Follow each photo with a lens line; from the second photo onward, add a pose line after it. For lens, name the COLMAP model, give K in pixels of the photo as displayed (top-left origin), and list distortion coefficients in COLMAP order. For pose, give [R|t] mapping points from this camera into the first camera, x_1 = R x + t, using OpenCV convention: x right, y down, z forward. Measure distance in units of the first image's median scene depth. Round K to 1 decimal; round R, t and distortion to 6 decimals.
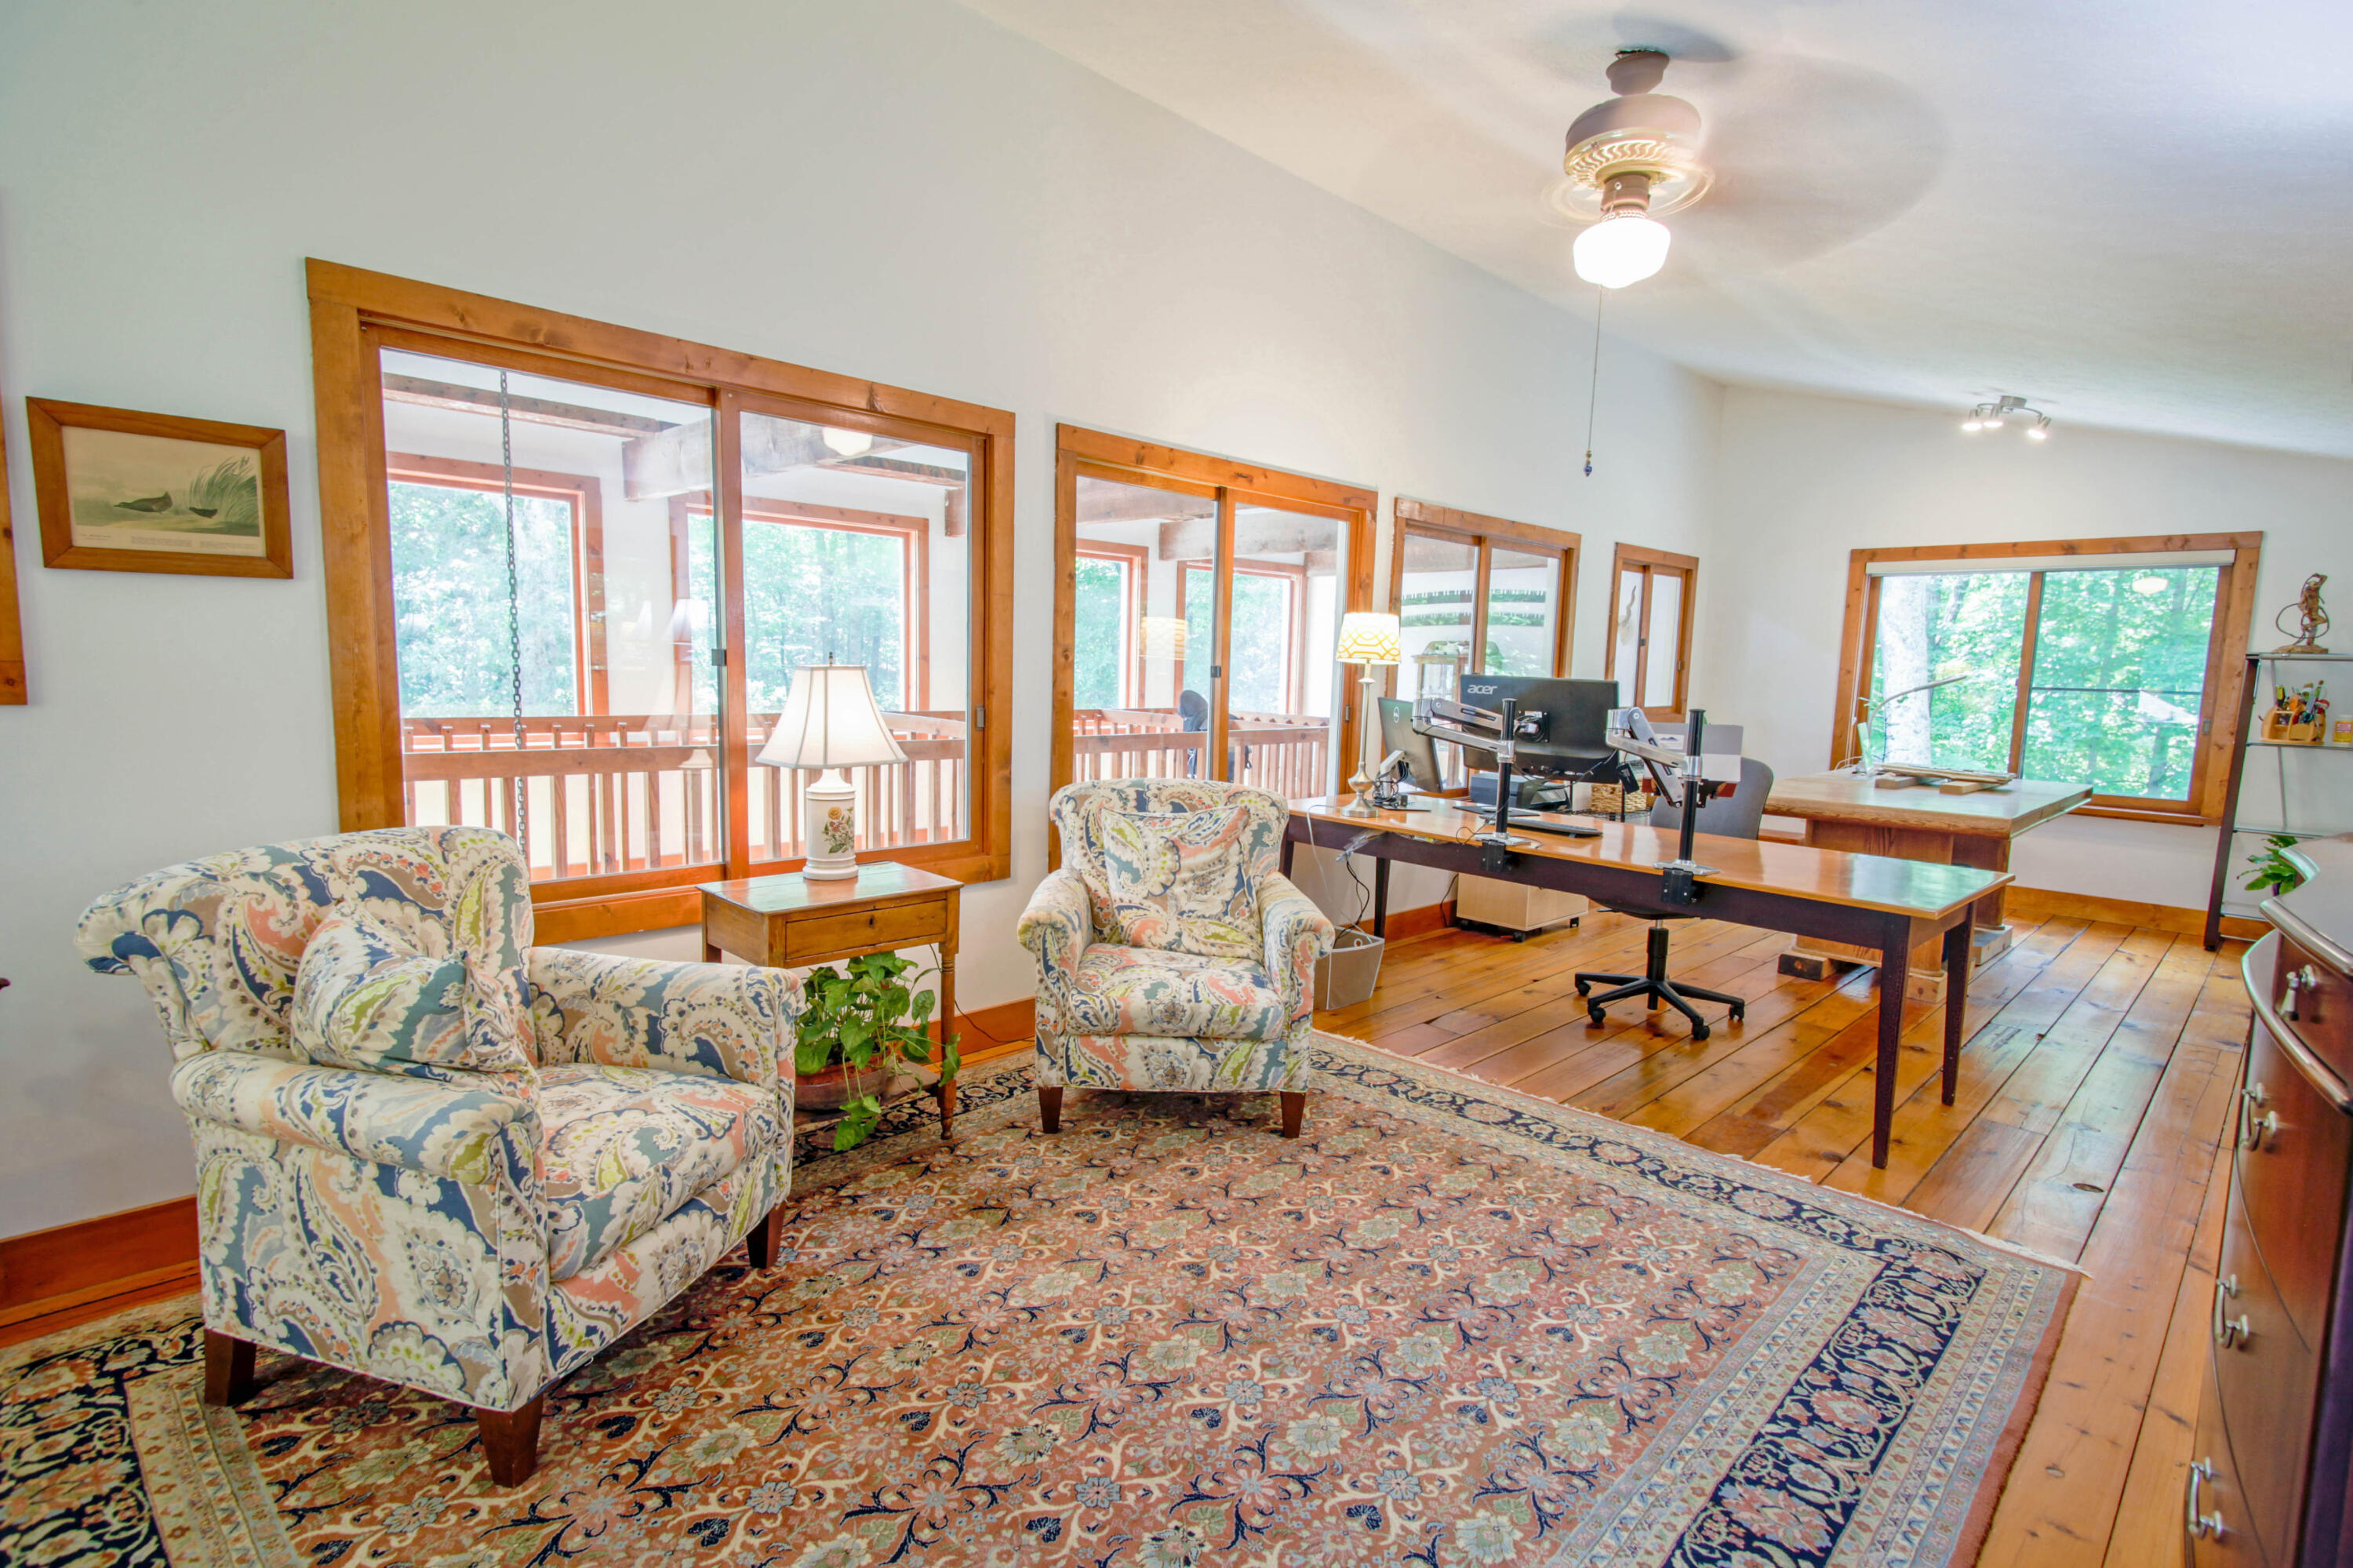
lens RADIAL K [[1144.3, 0, 1179.2], [0, 1144.3, 786.4], [0, 0, 1]] dist [0.040997, -0.022845]
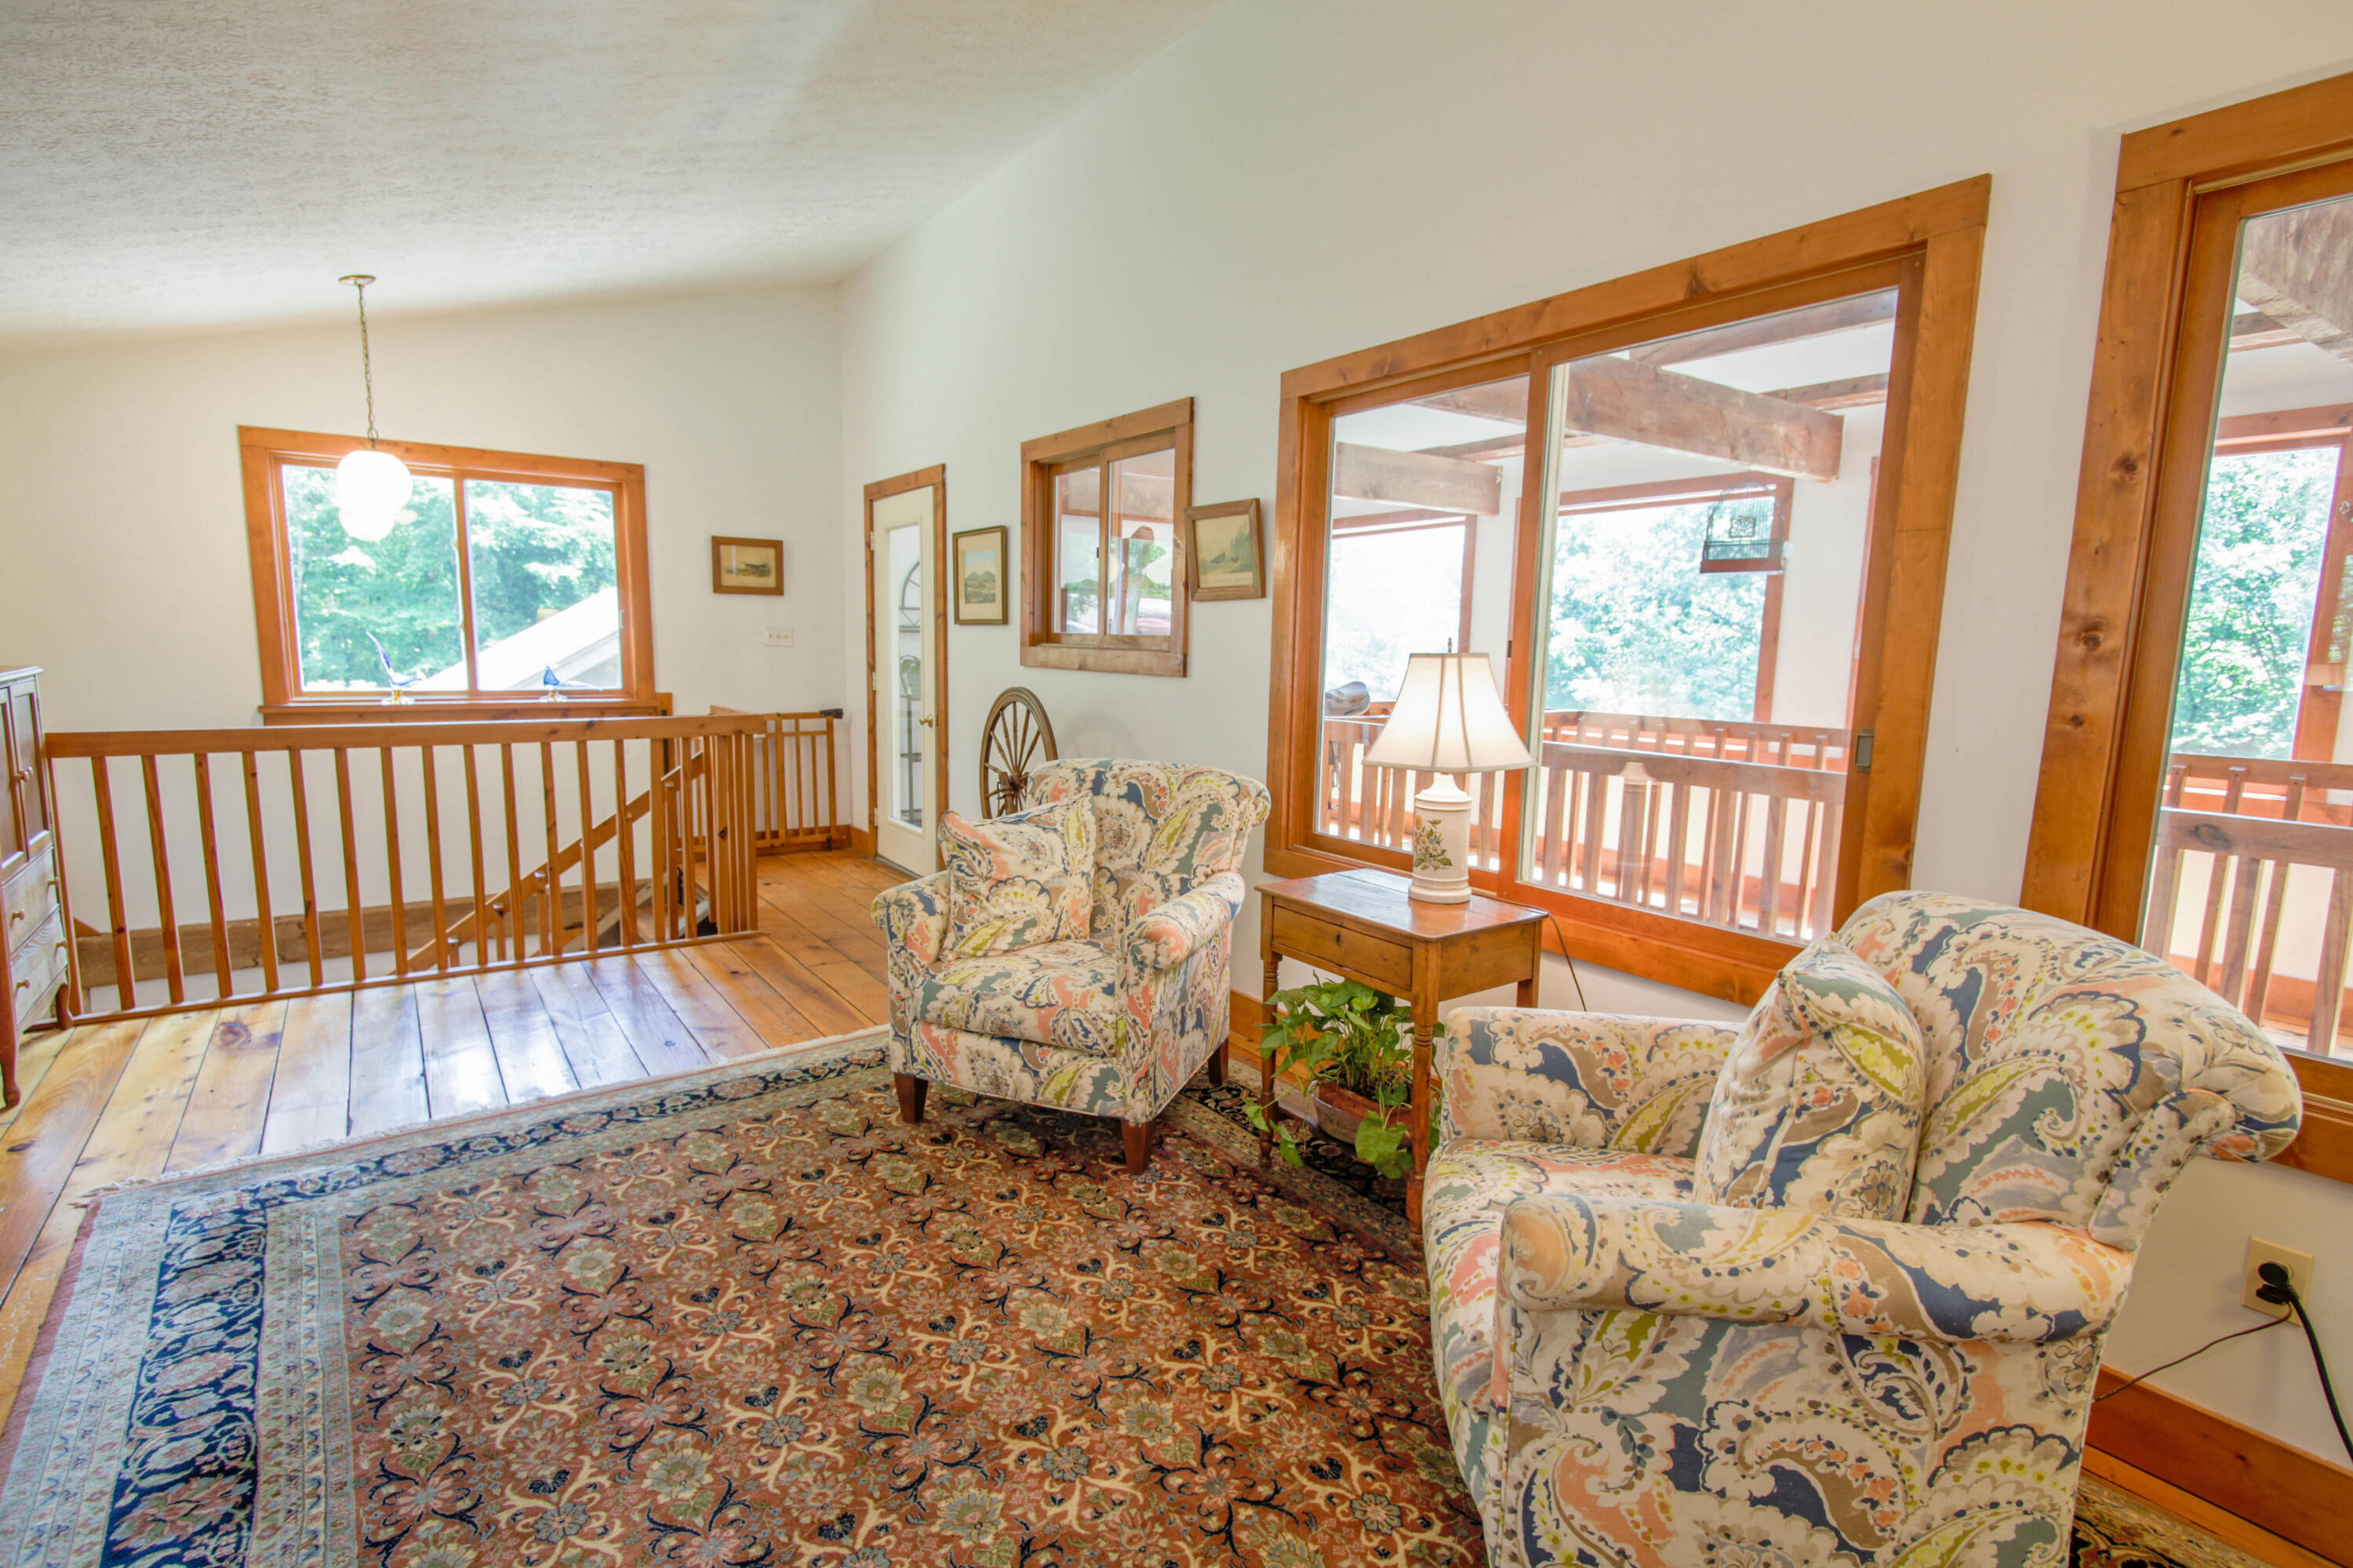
lens RADIAL K [[1133.4, 0, 1156.0], [0, 1133.4, 787.3], [0, 0, 1]] dist [0.022561, -0.014702]
pose [[-0.191175, 0.091636, -0.977269, 0.547029], [-0.132283, 0.984144, 0.118158, -0.073430], [0.972601, 0.151865, -0.176022, 0.908376]]
